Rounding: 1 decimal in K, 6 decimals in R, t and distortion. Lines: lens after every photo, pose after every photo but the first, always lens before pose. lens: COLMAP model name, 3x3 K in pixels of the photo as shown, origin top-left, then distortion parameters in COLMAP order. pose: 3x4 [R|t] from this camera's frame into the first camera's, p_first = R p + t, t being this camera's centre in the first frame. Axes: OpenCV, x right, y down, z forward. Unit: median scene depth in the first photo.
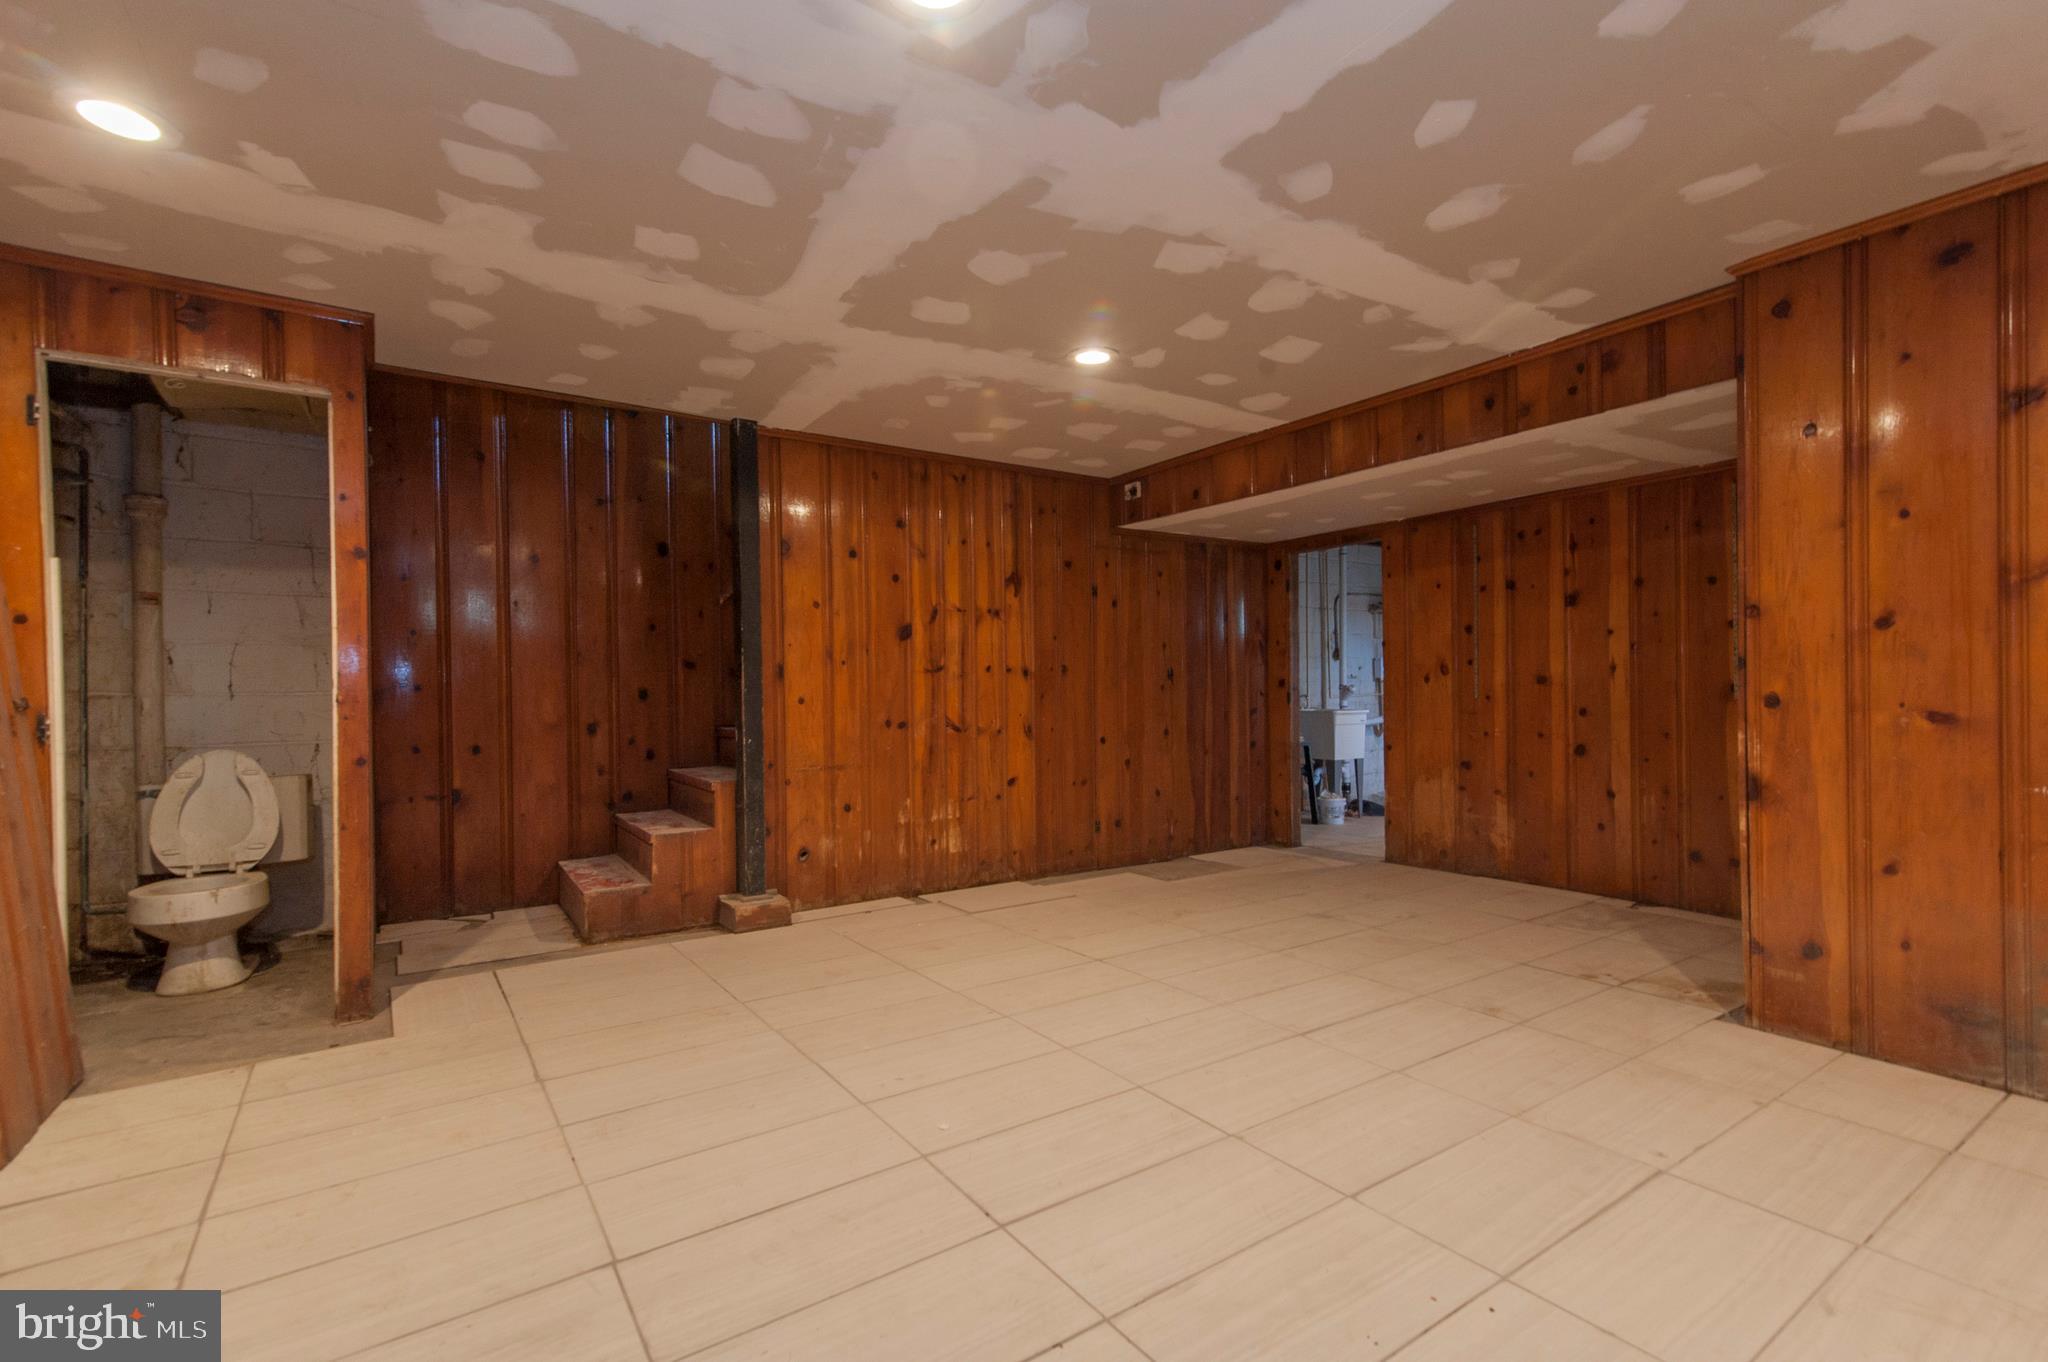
lens RADIAL K [[927.0, 0, 1022.9], [0, 927.0, 696.4], [0, 0, 1]] dist [0.015819, -0.001873]
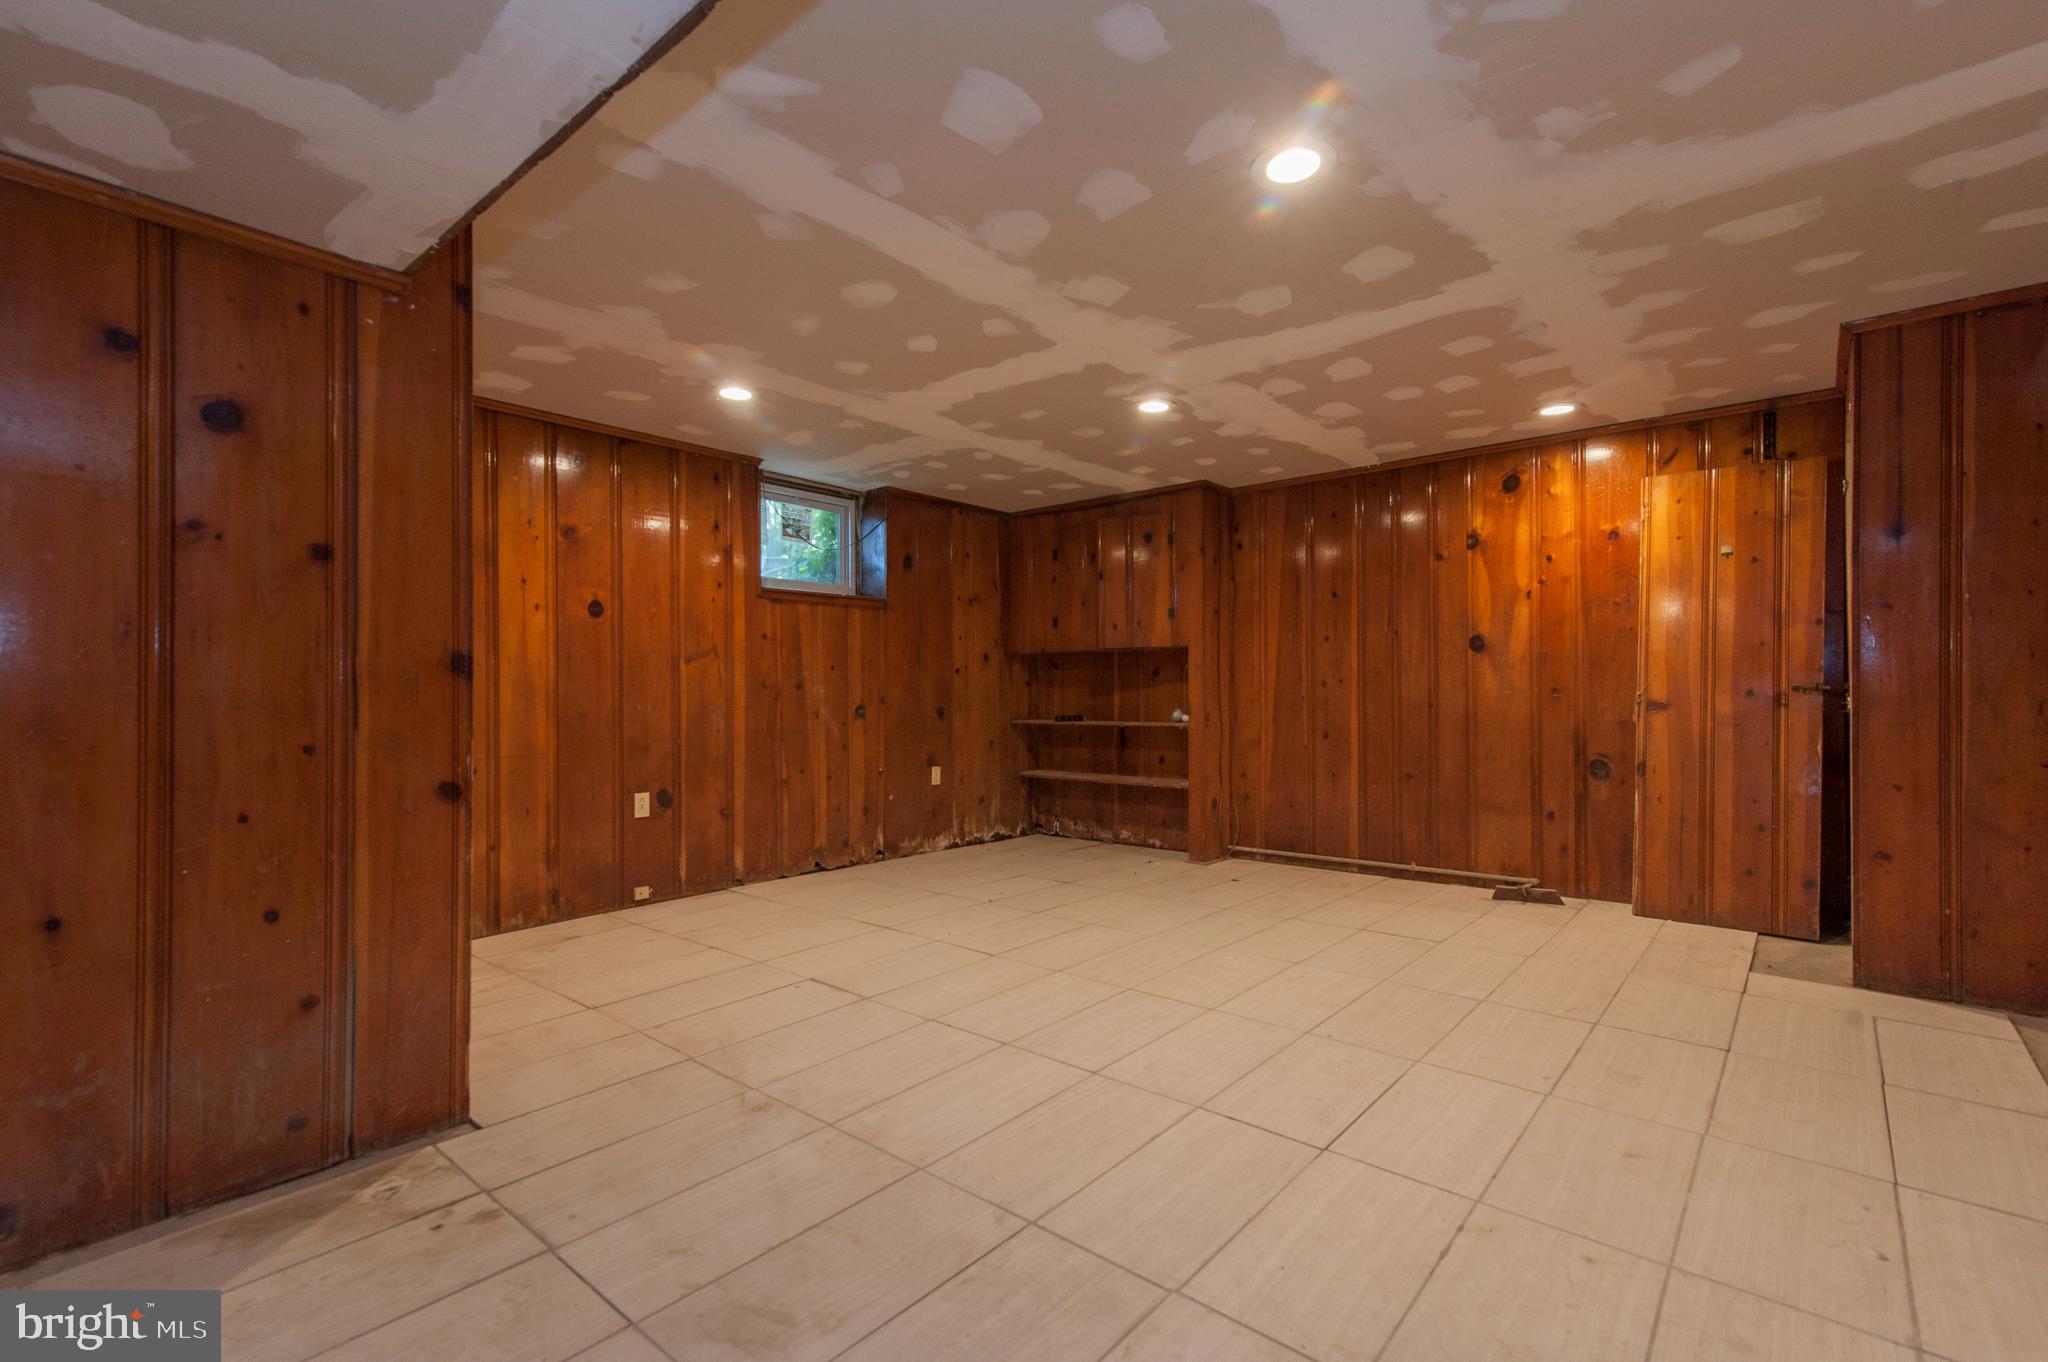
lens RADIAL K [[927.0, 0, 1024.0], [0, 927.0, 684.5], [0, 0, 1]] dist [0.015819, -0.001873]
pose [[-0.966790, 0.013920, -0.255193, 0.495382], [0.014404, 0.999896, -0.000028, -0.011956], [0.255167, -0.003703, -0.966890, 1.843204]]
